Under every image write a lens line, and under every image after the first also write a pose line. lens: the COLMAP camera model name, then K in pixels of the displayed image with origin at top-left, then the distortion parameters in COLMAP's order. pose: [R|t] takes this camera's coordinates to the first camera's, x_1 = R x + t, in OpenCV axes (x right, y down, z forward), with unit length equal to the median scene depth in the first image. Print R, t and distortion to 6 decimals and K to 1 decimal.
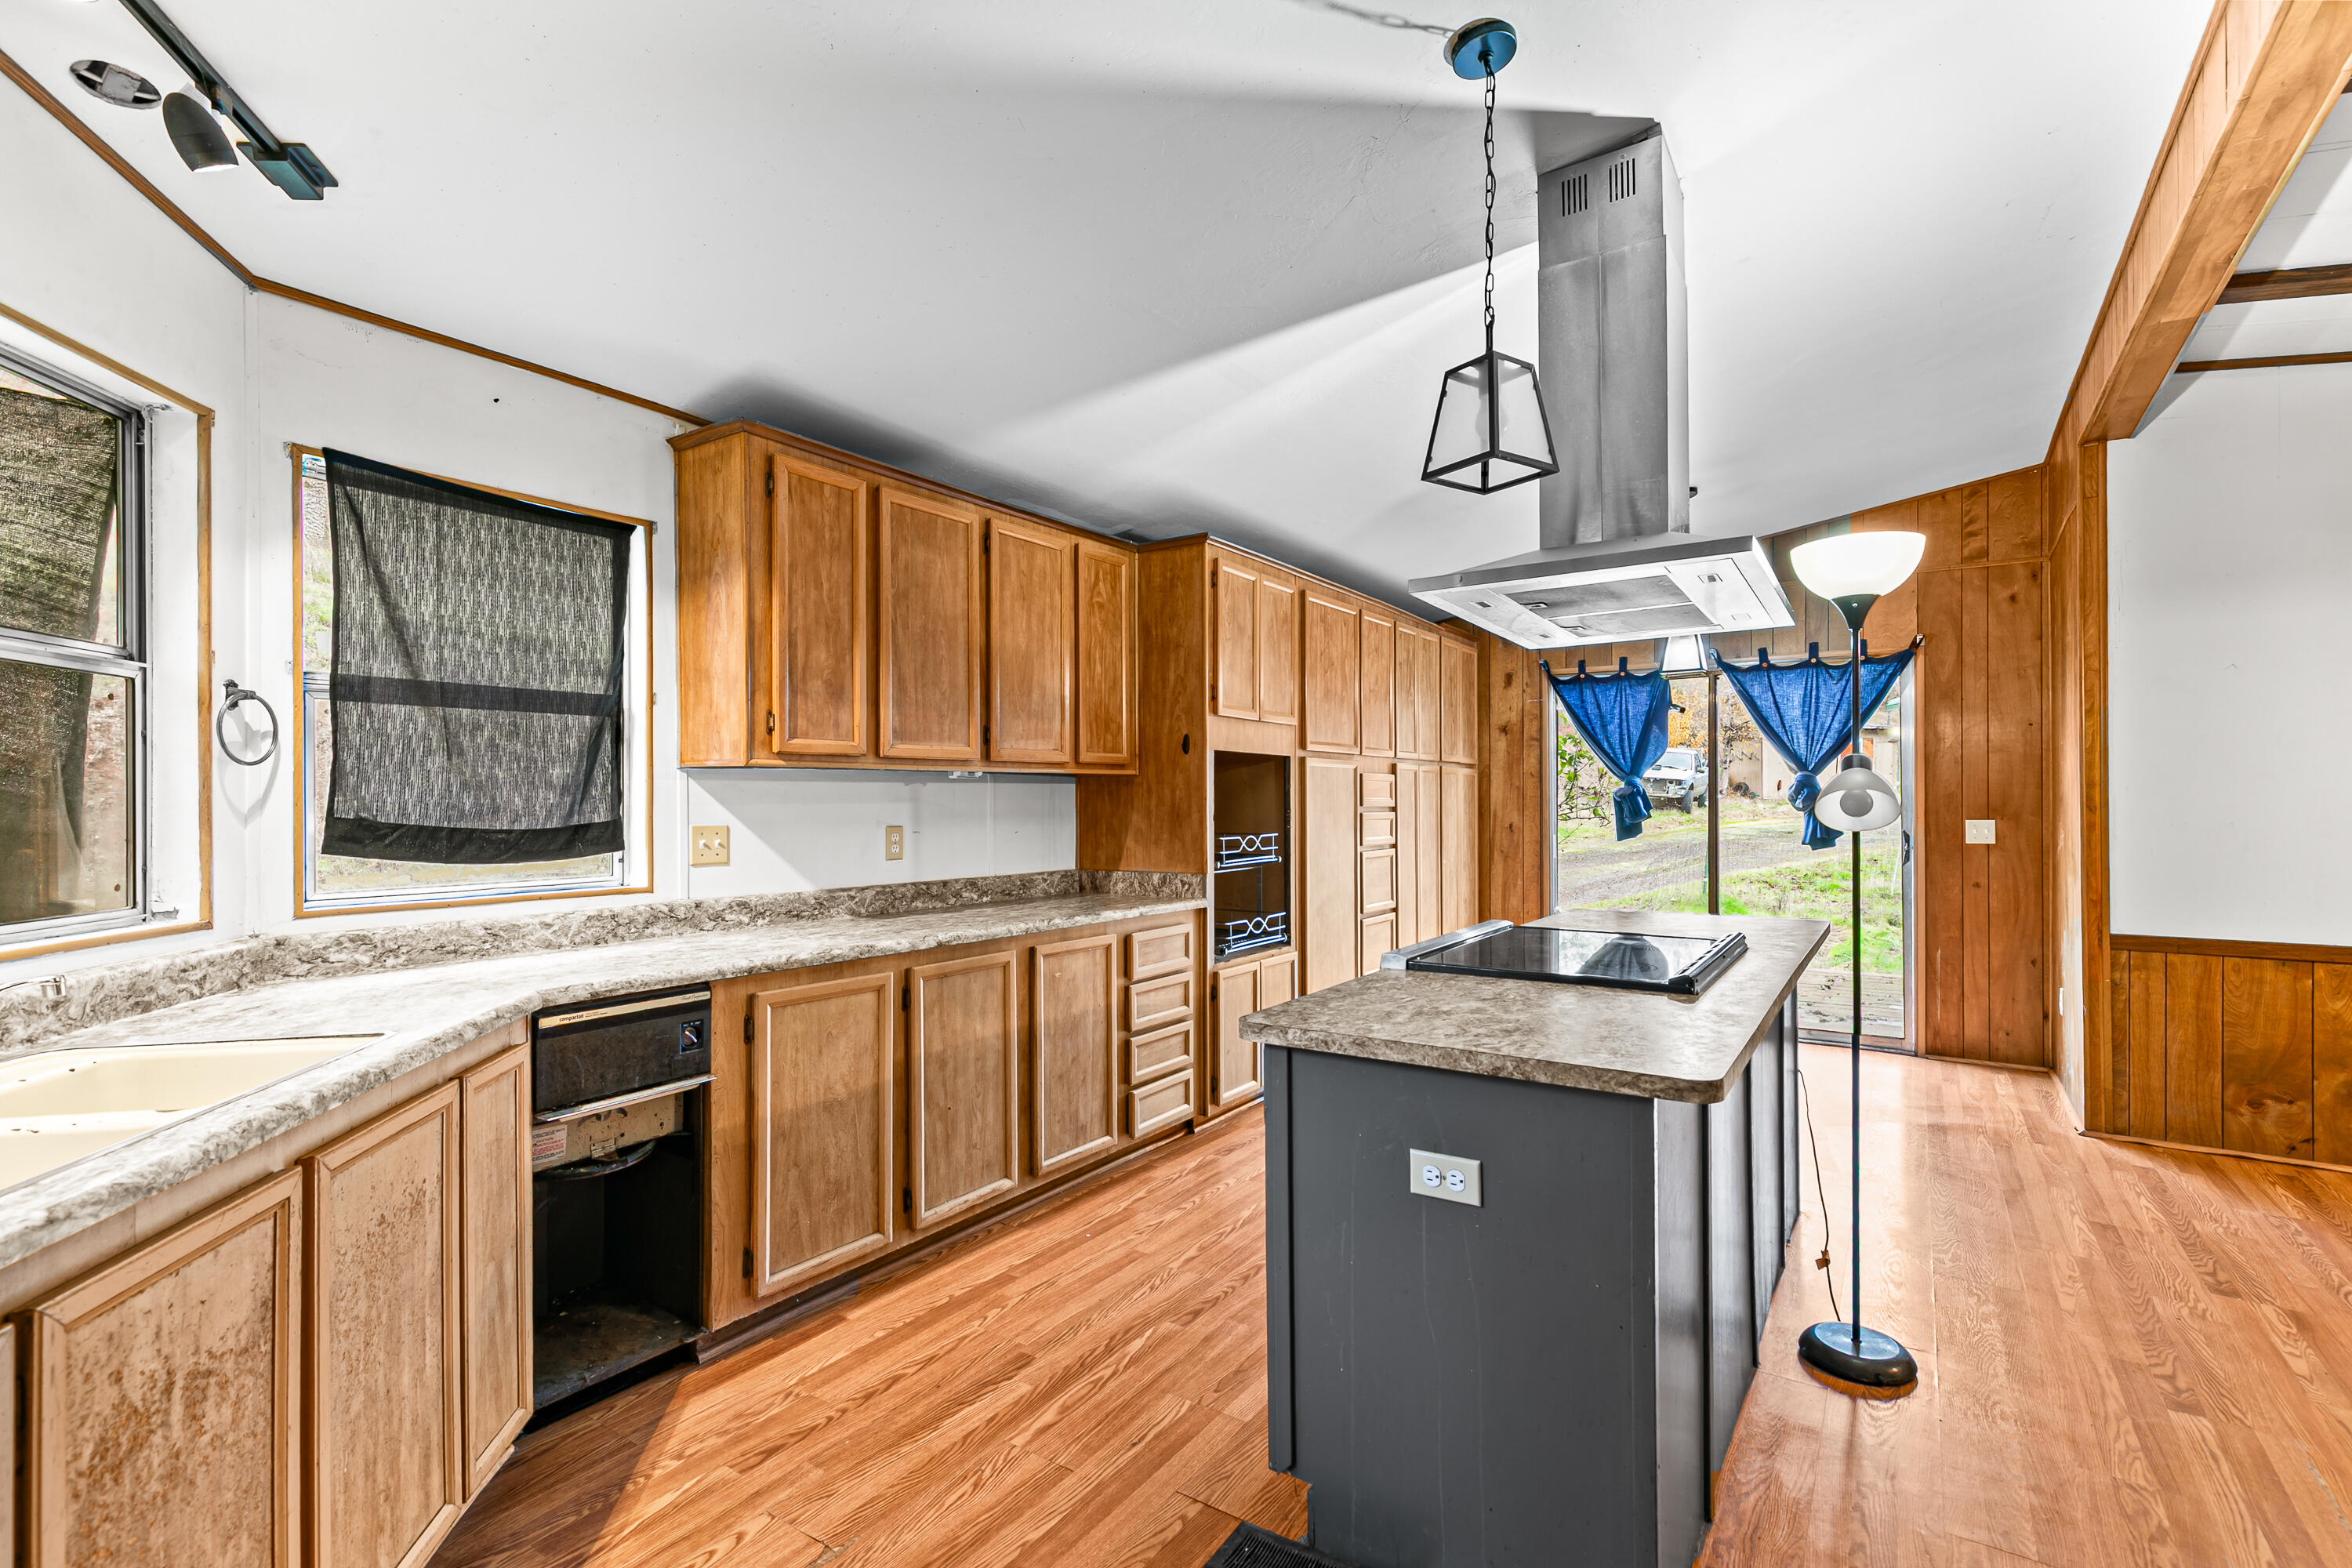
lens RADIAL K [[1068.7, 0, 1178.3], [0, 1068.7, 790.3], [0, 0, 1]] dist [0.010925, -0.000713]
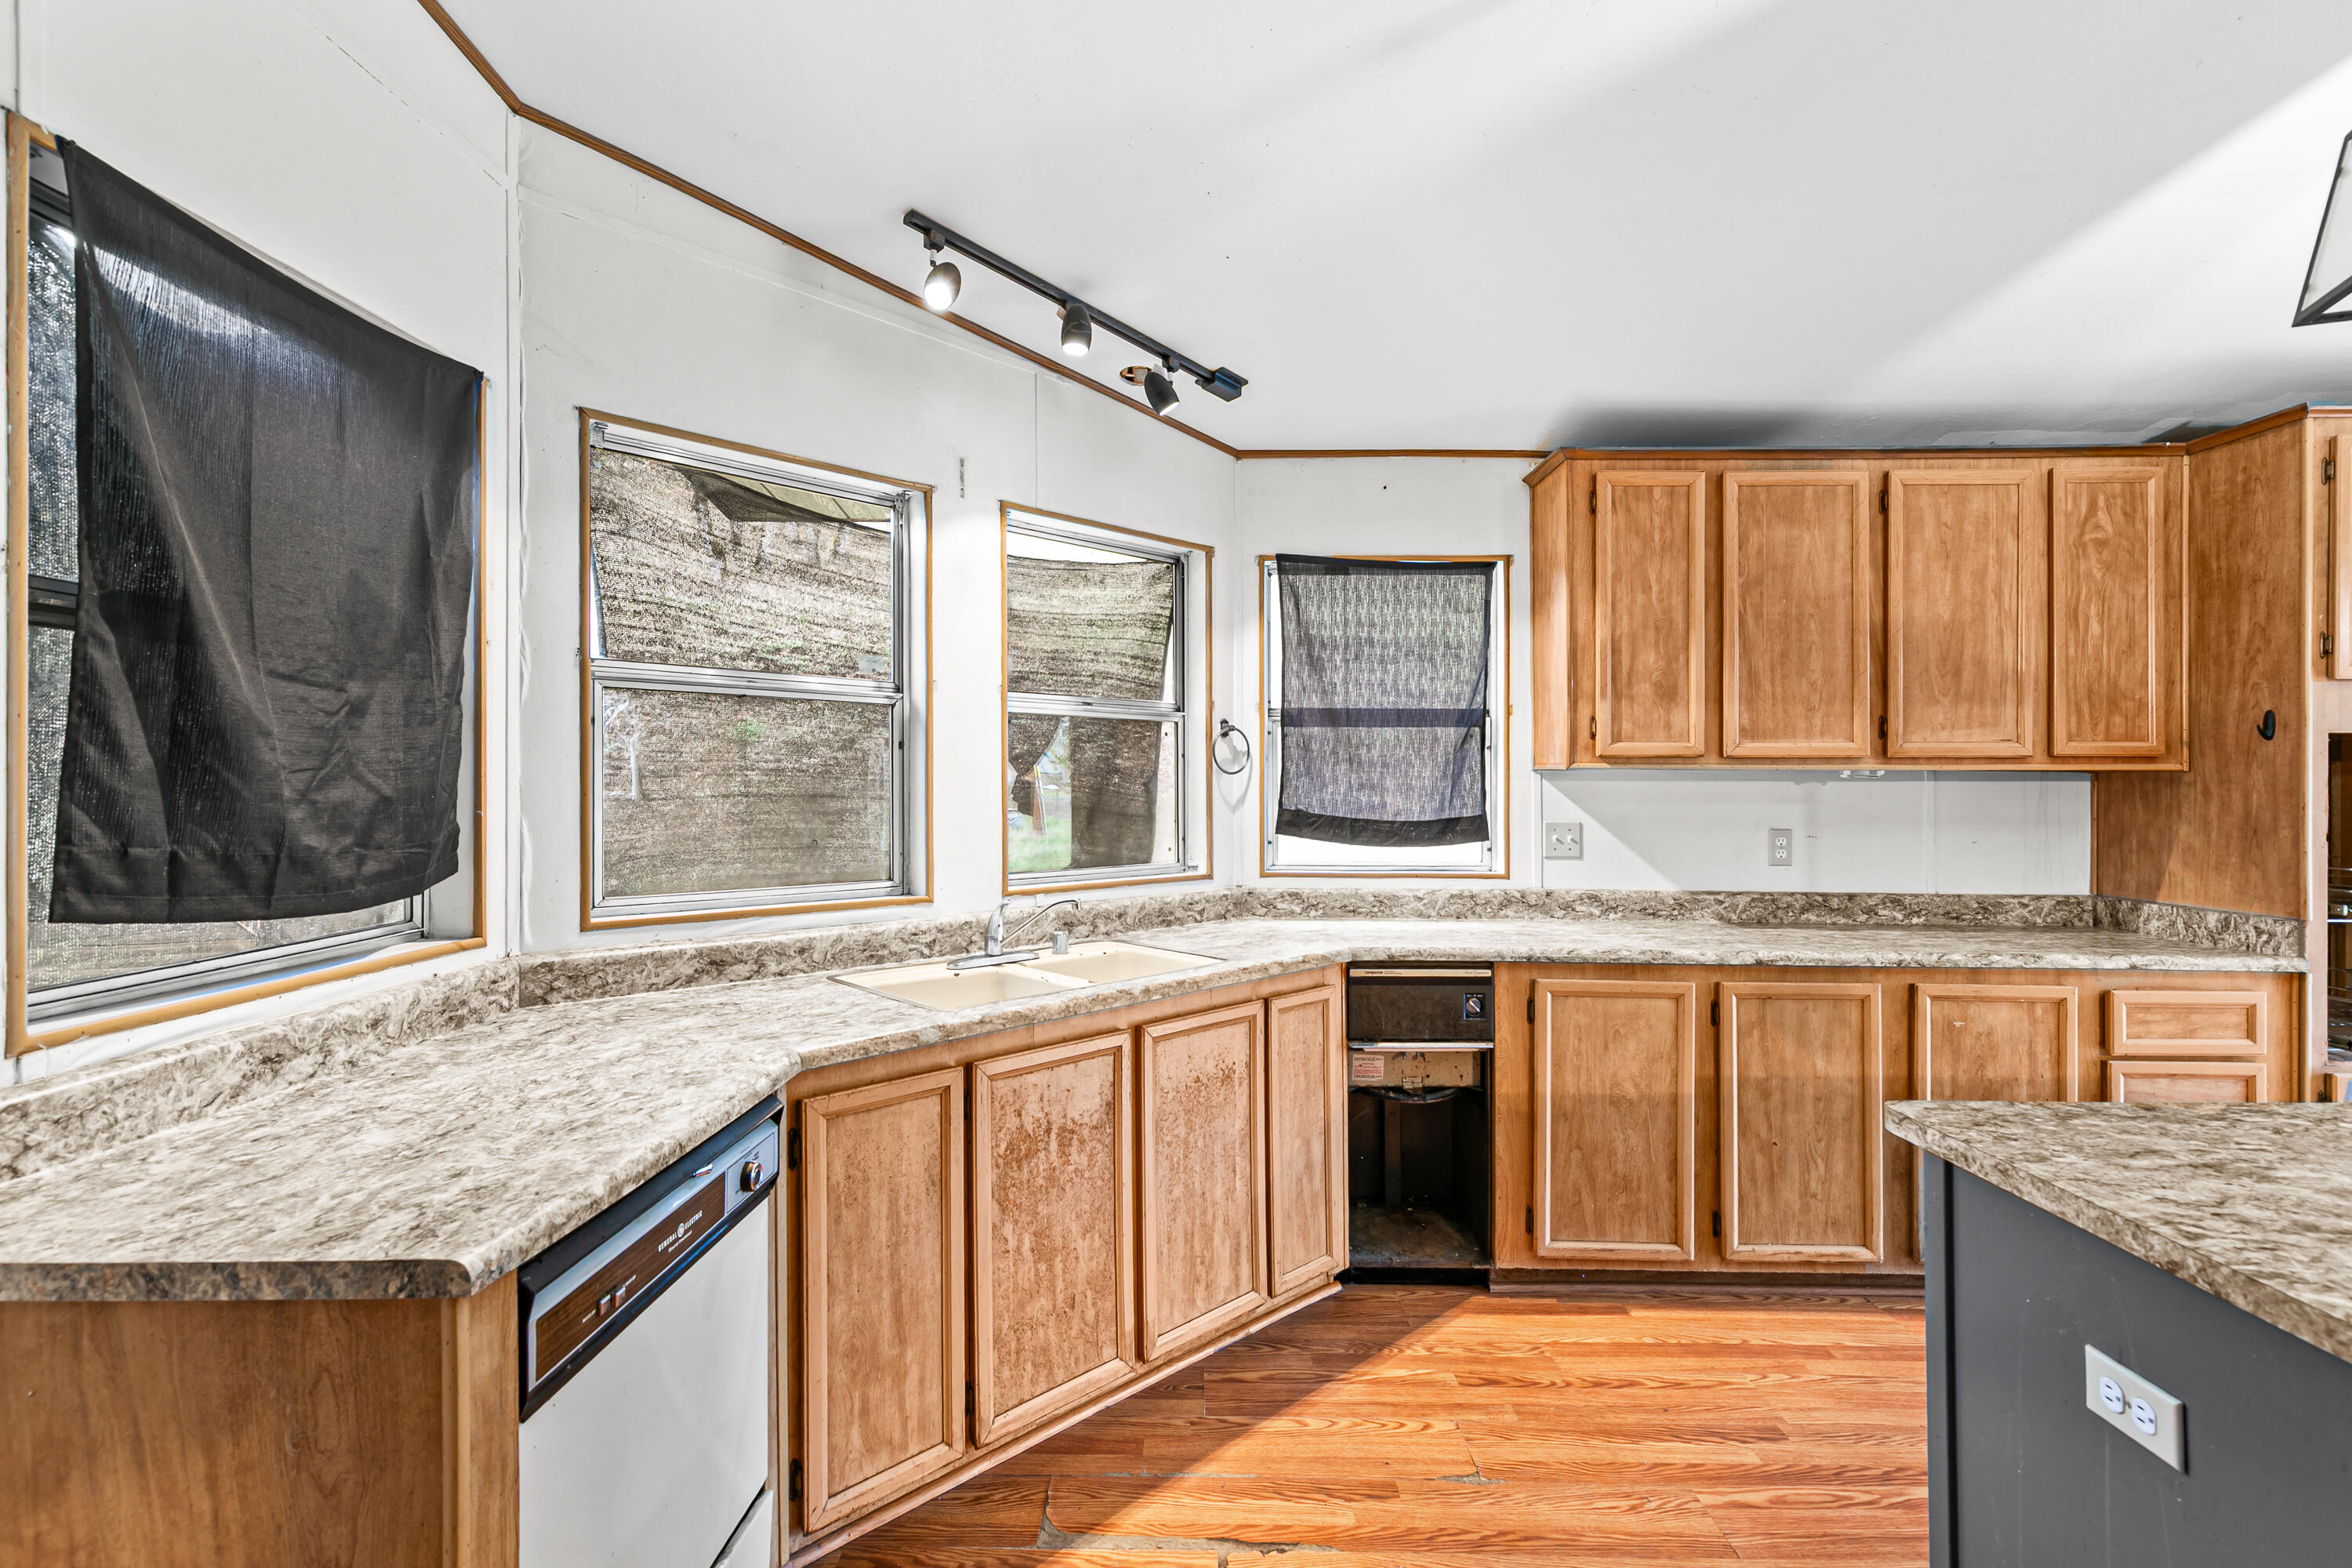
lens RADIAL K [[1068.7, 0, 1176.2], [0, 1068.7, 781.3], [0, 0, 1]] dist [0.010925, -0.000713]
pose [[0.555533, 0.007615, -0.831460, 0.249644], [0.000606, 0.999954, 0.009562, -0.019395], [0.831494, -0.005816, 0.555503, 0.066245]]
